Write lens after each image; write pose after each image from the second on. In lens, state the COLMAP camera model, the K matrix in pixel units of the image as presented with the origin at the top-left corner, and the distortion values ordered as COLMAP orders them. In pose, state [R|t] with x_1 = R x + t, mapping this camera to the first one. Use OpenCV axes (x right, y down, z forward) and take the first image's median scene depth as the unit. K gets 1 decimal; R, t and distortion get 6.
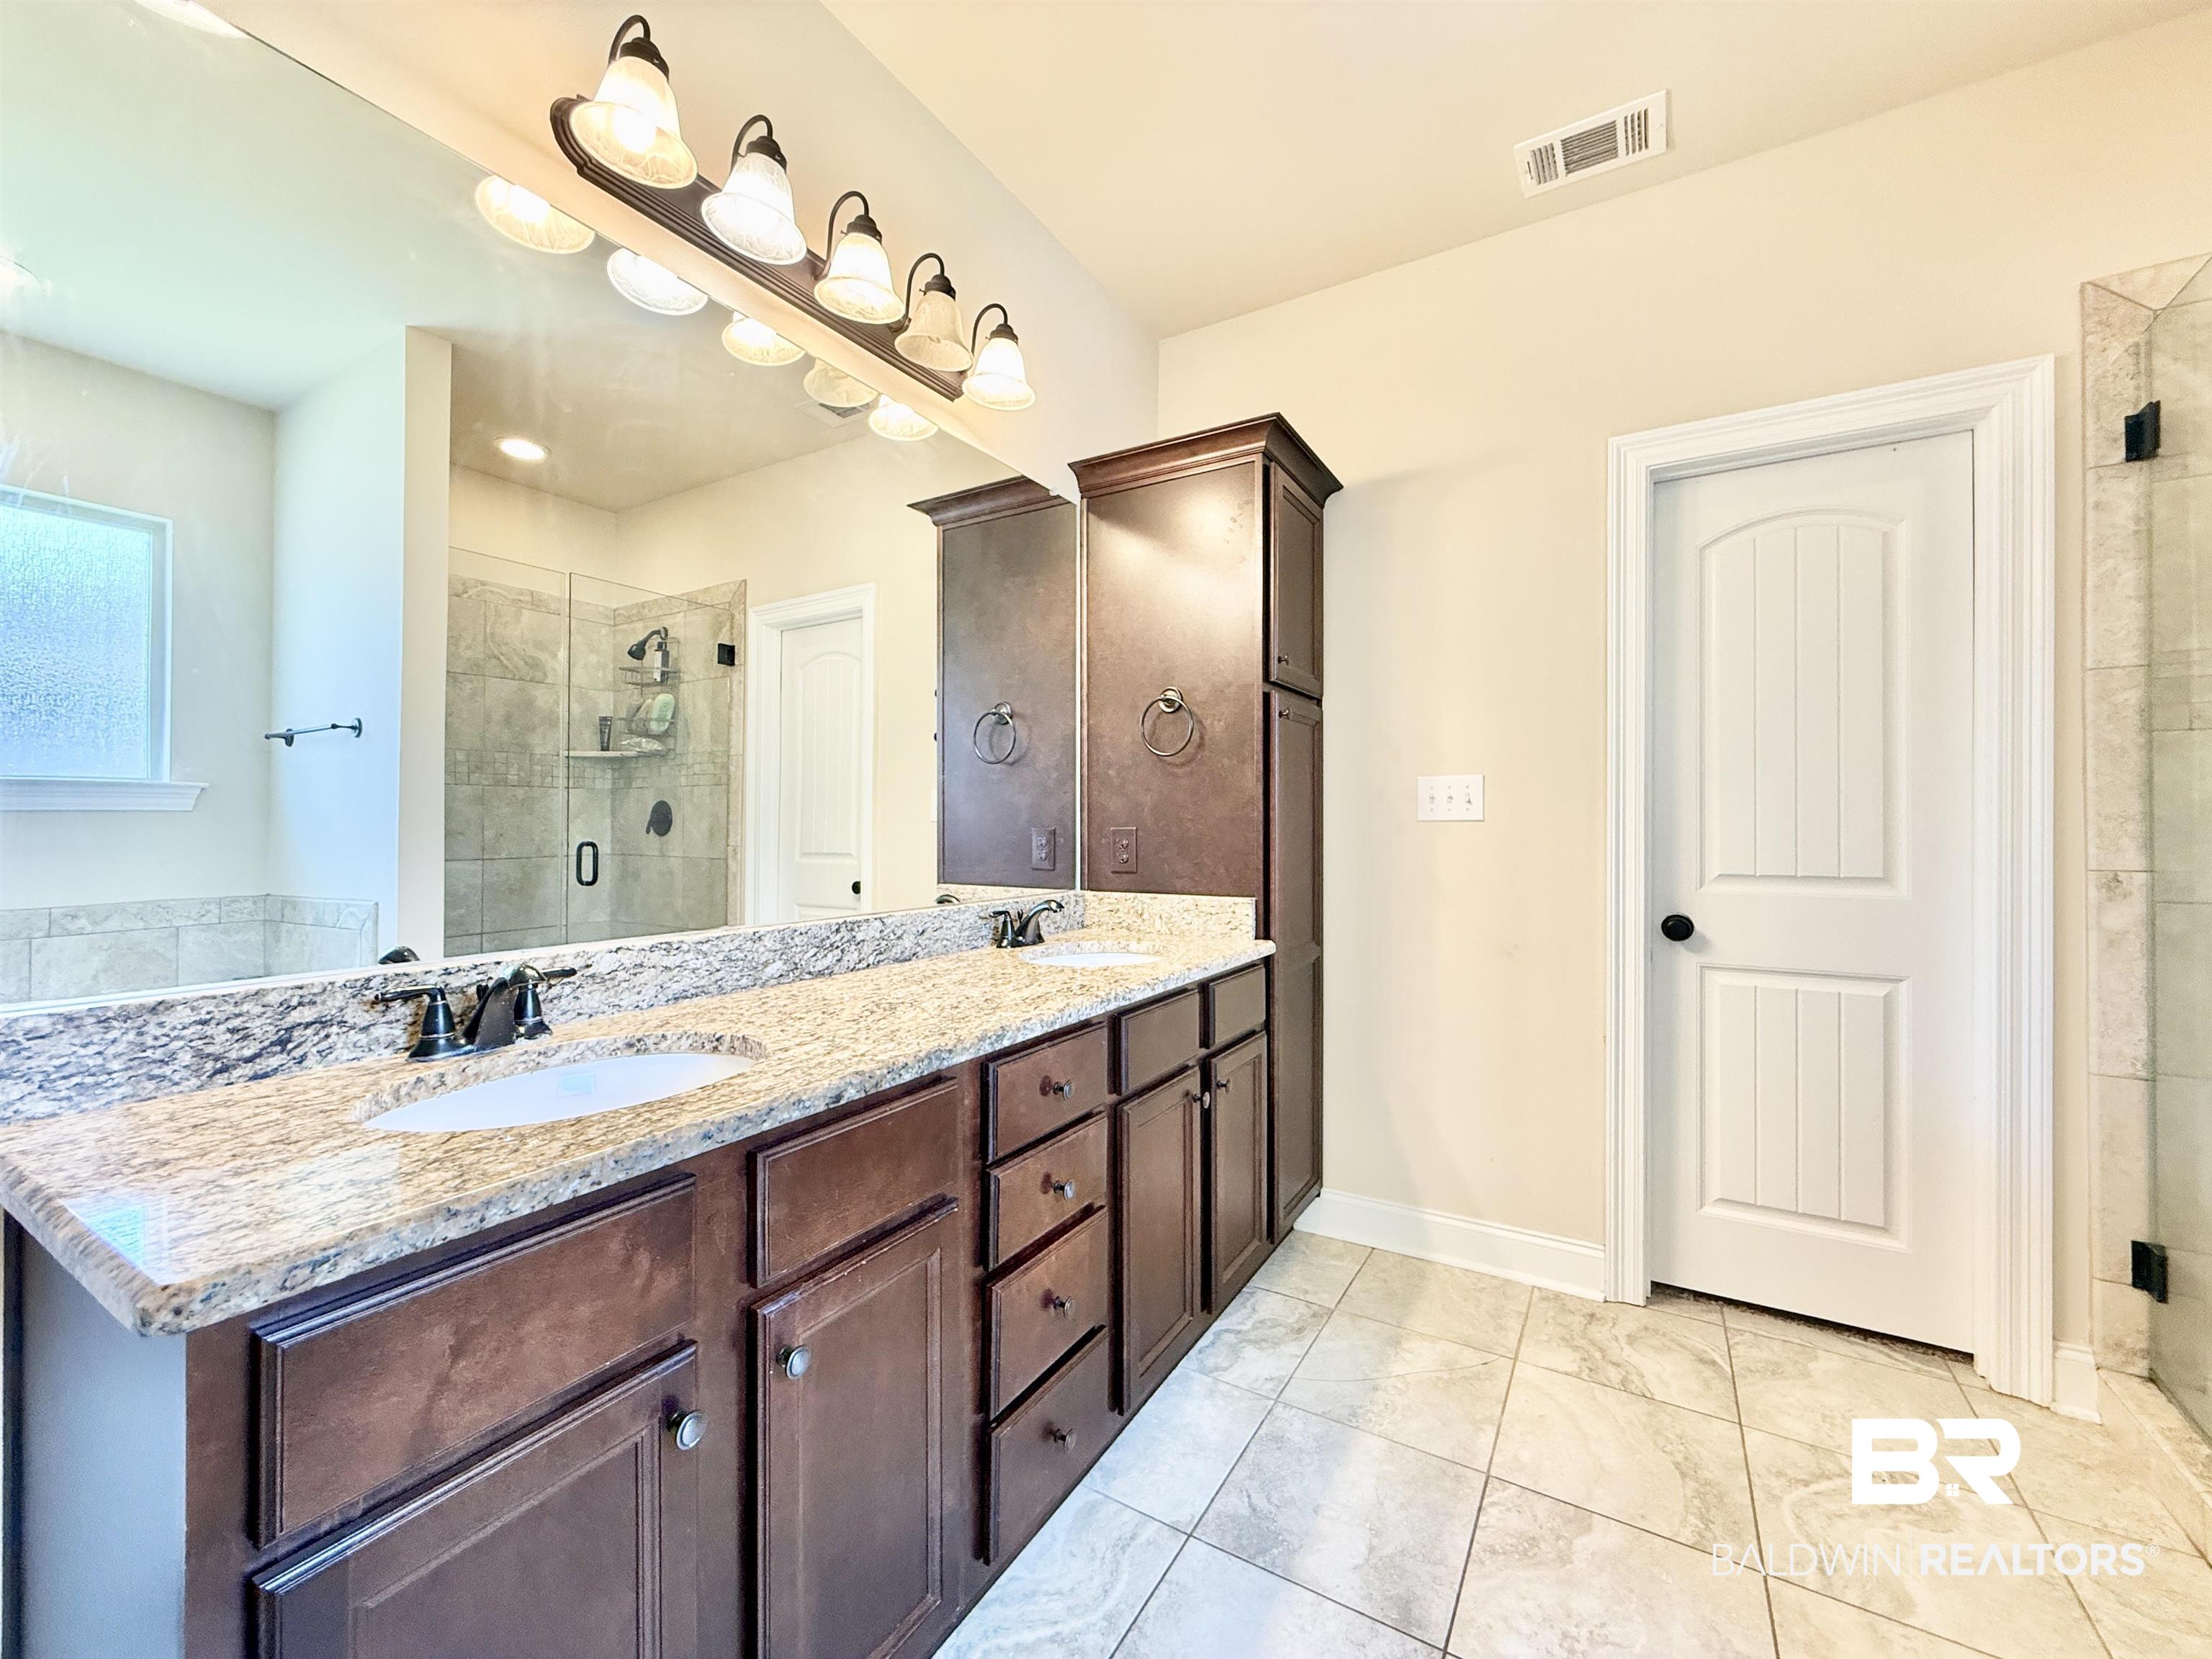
lens RADIAL K [[883.3, 0, 1110.1], [0, 883.3, 826.1], [0, 0, 1]] dist [0.002122, 0.000168]
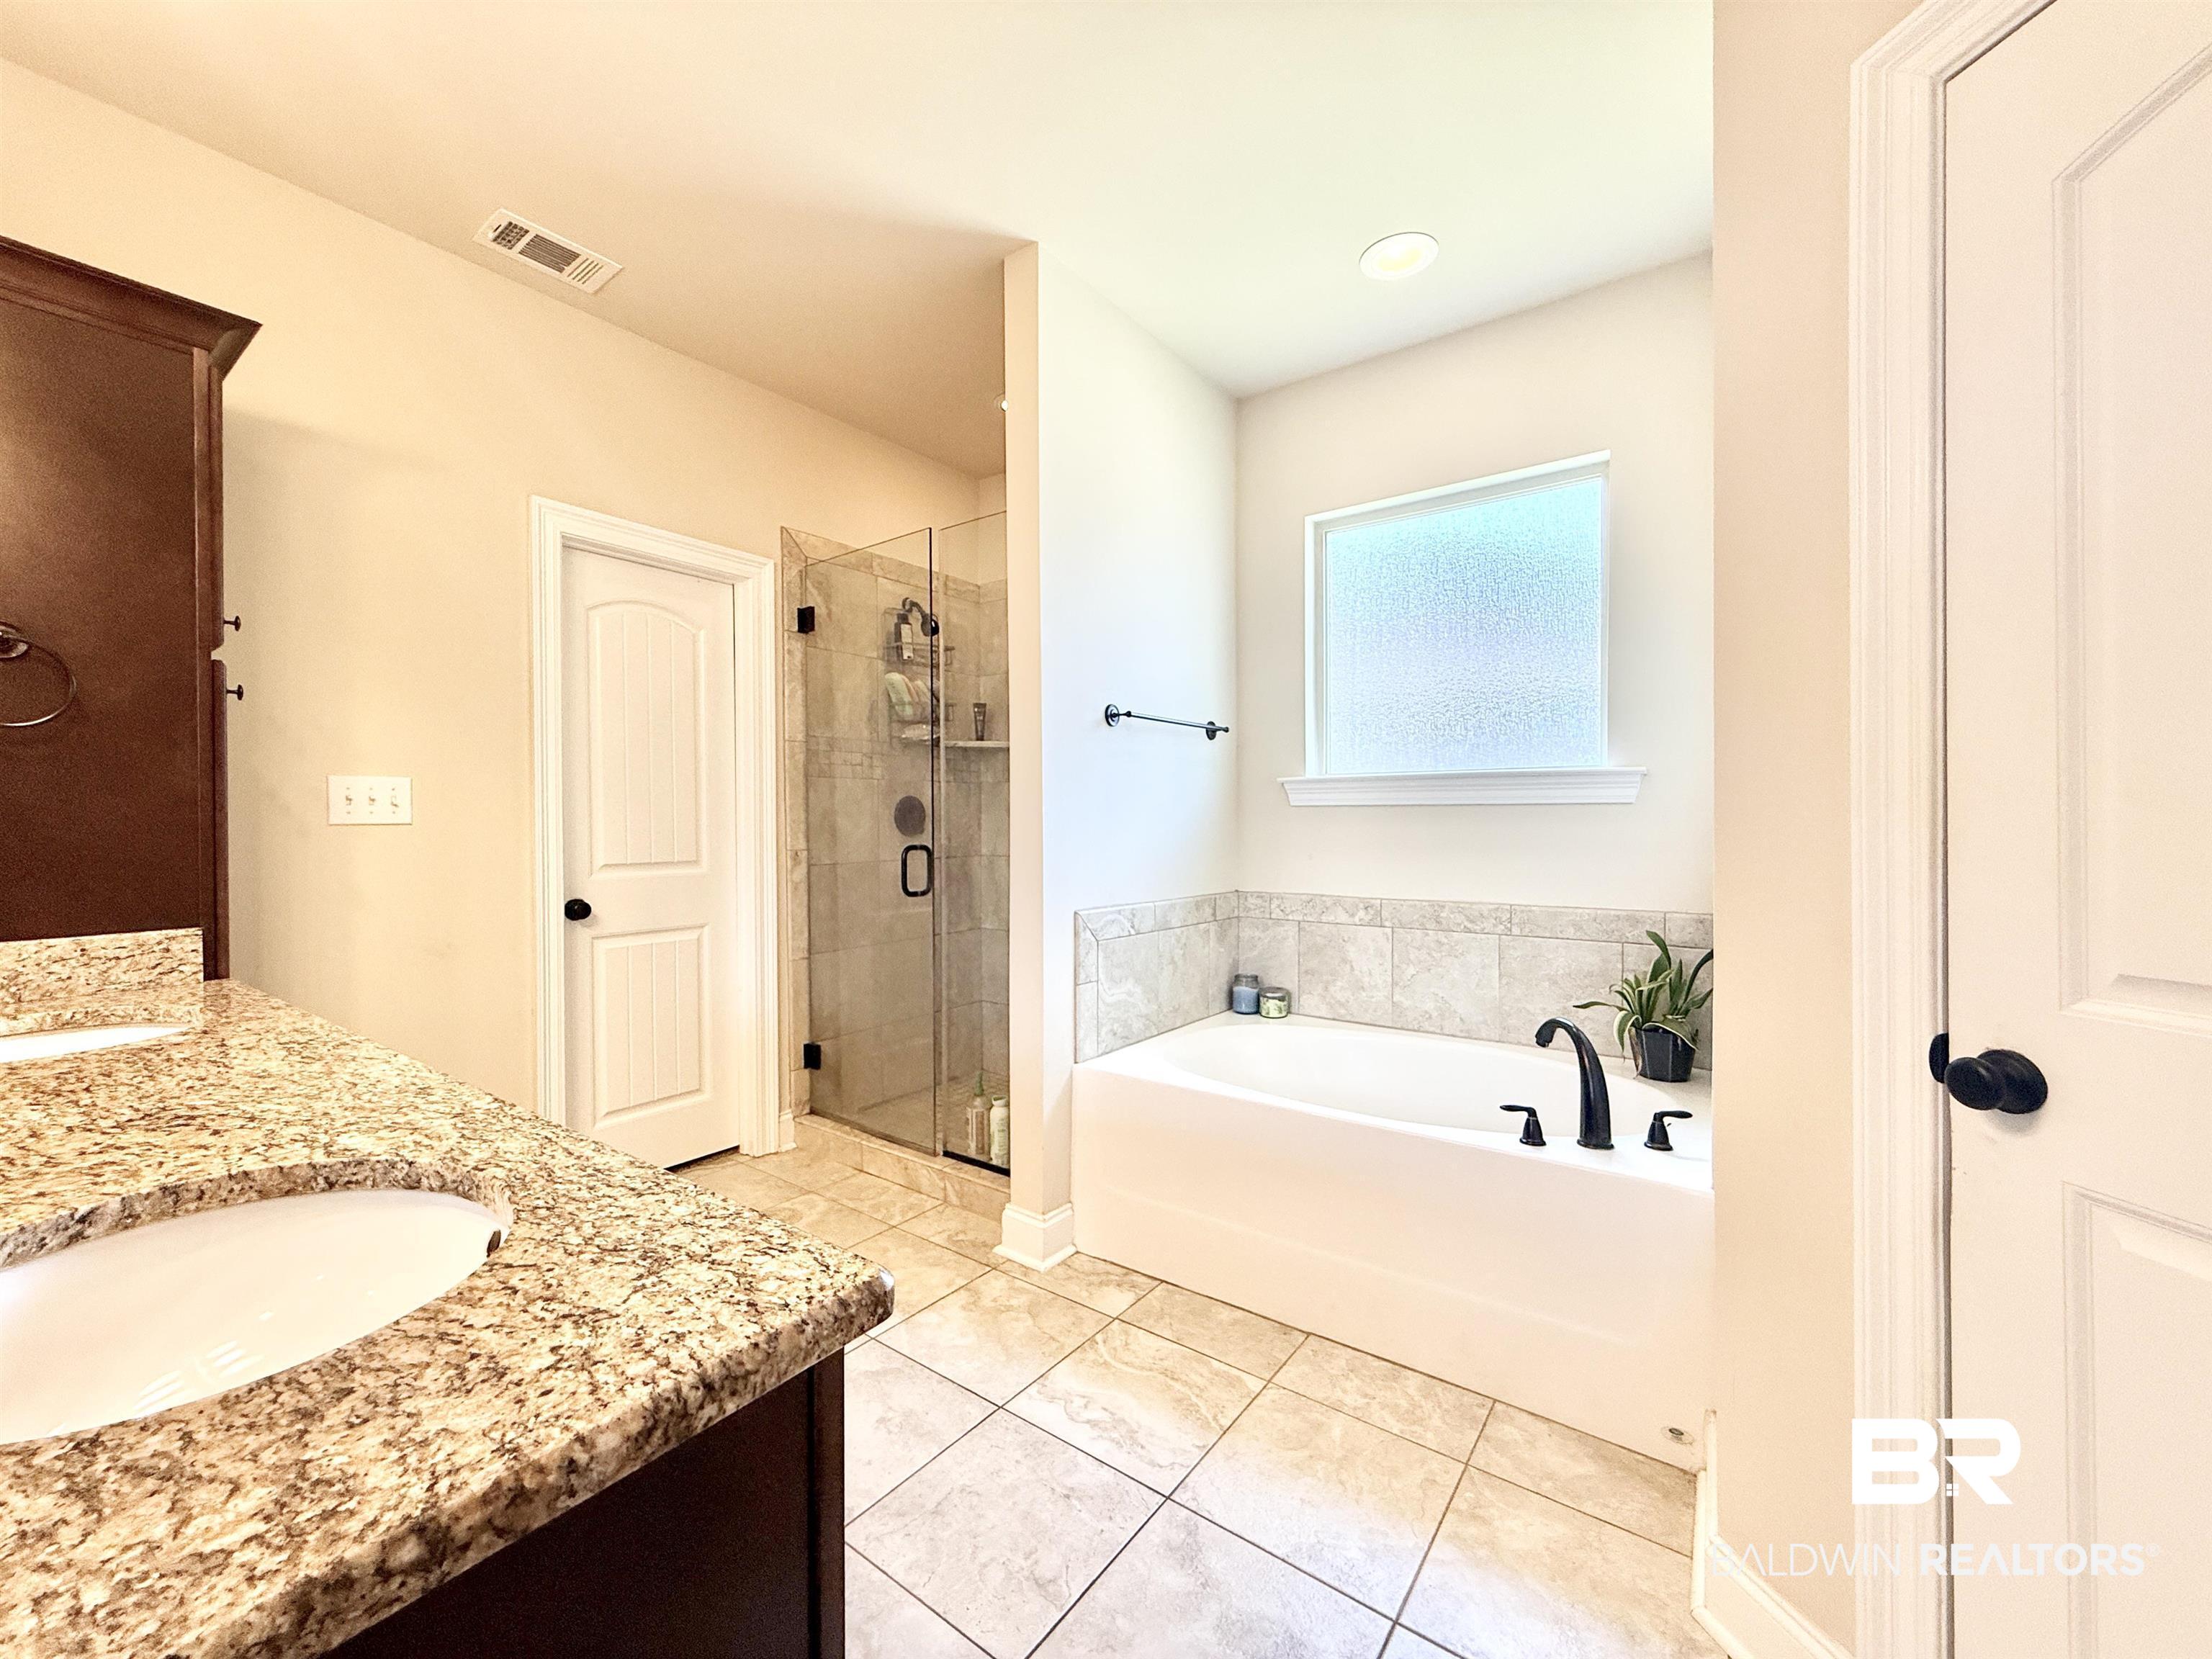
lens RADIAL K [[871.4, 0, 1093.9], [0, 871.4, 827.1], [0, 0, 1]] dist [-0.001808, 0.000523]
pose [[0.102042, -0.009198, 0.994738, -0.631655], [0.003790, 0.999954, 0.008857, -0.011723], [-0.994773, 0.002866, 0.102073, 0.189450]]
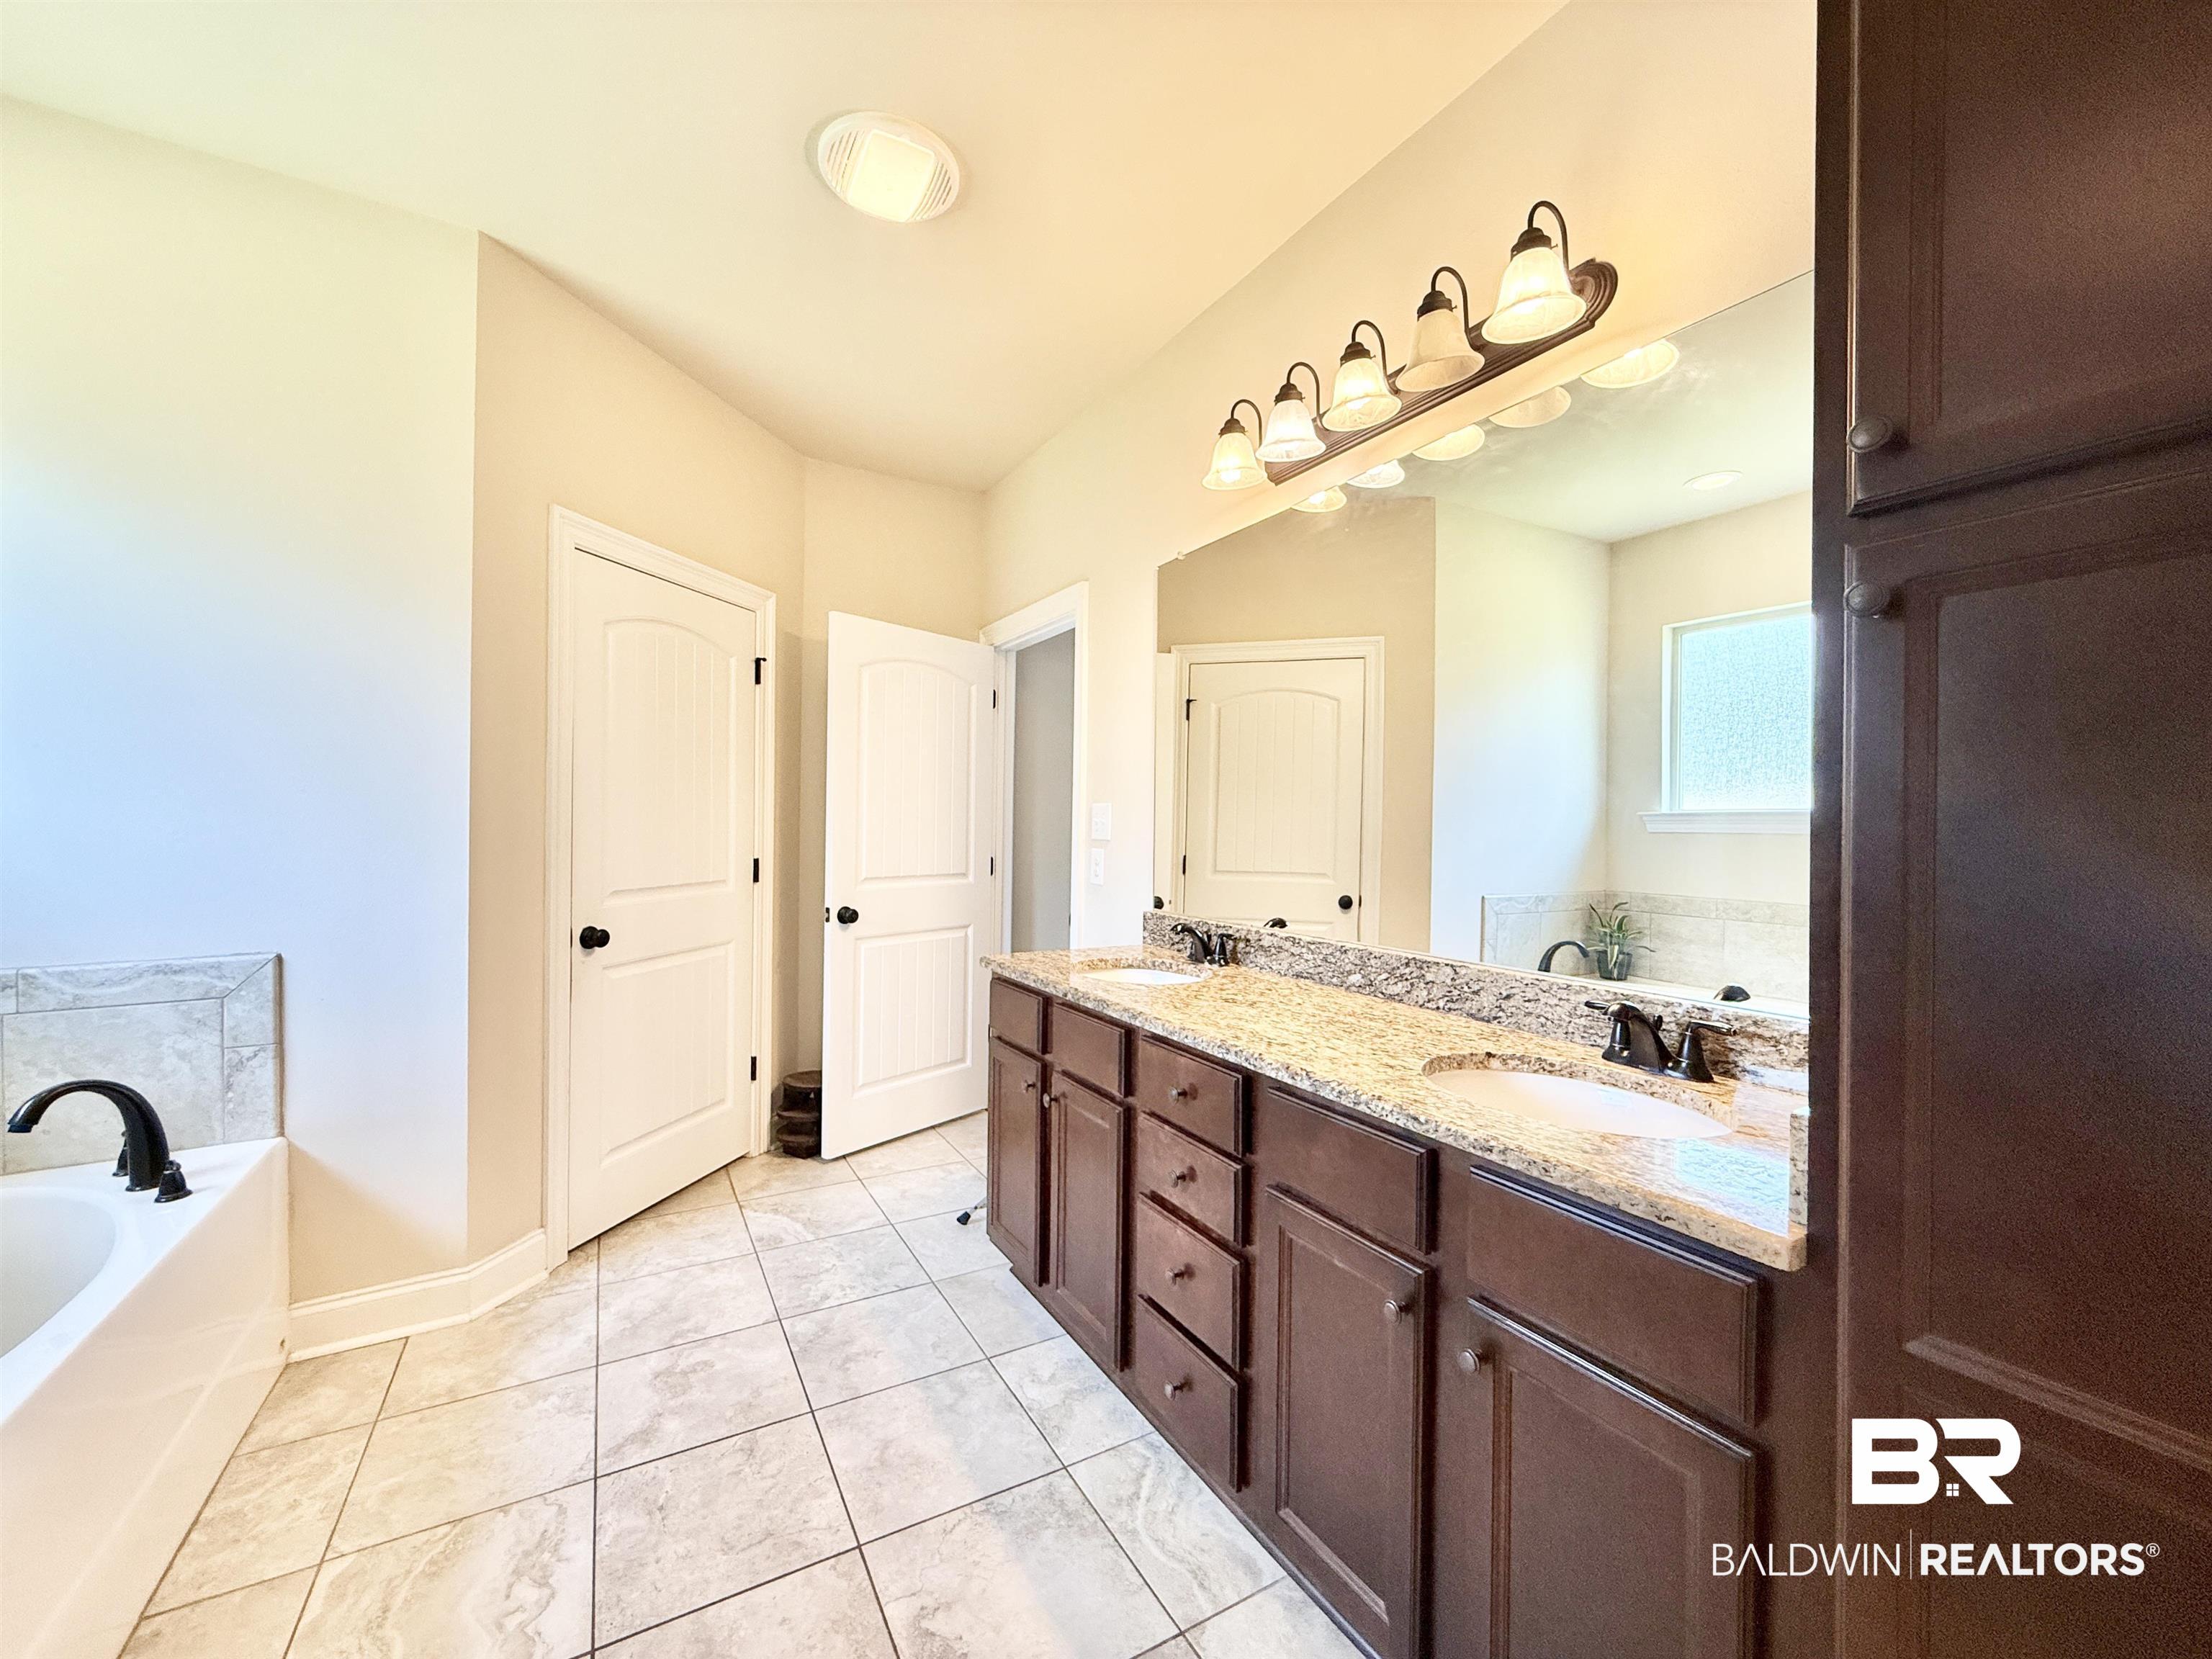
lens RADIAL K [[889.2, 0, 1107.5], [0, 889.2, 828.4], [0, 0, 1]] dist [-0.000669, 0.000161]
pose [[-0.487510, -0.003188, -0.873111, 0.791620], [-0.012026, 0.999923, 0.003065, -0.047167], [0.873034, 0.011995, -0.487511, 1.141579]]
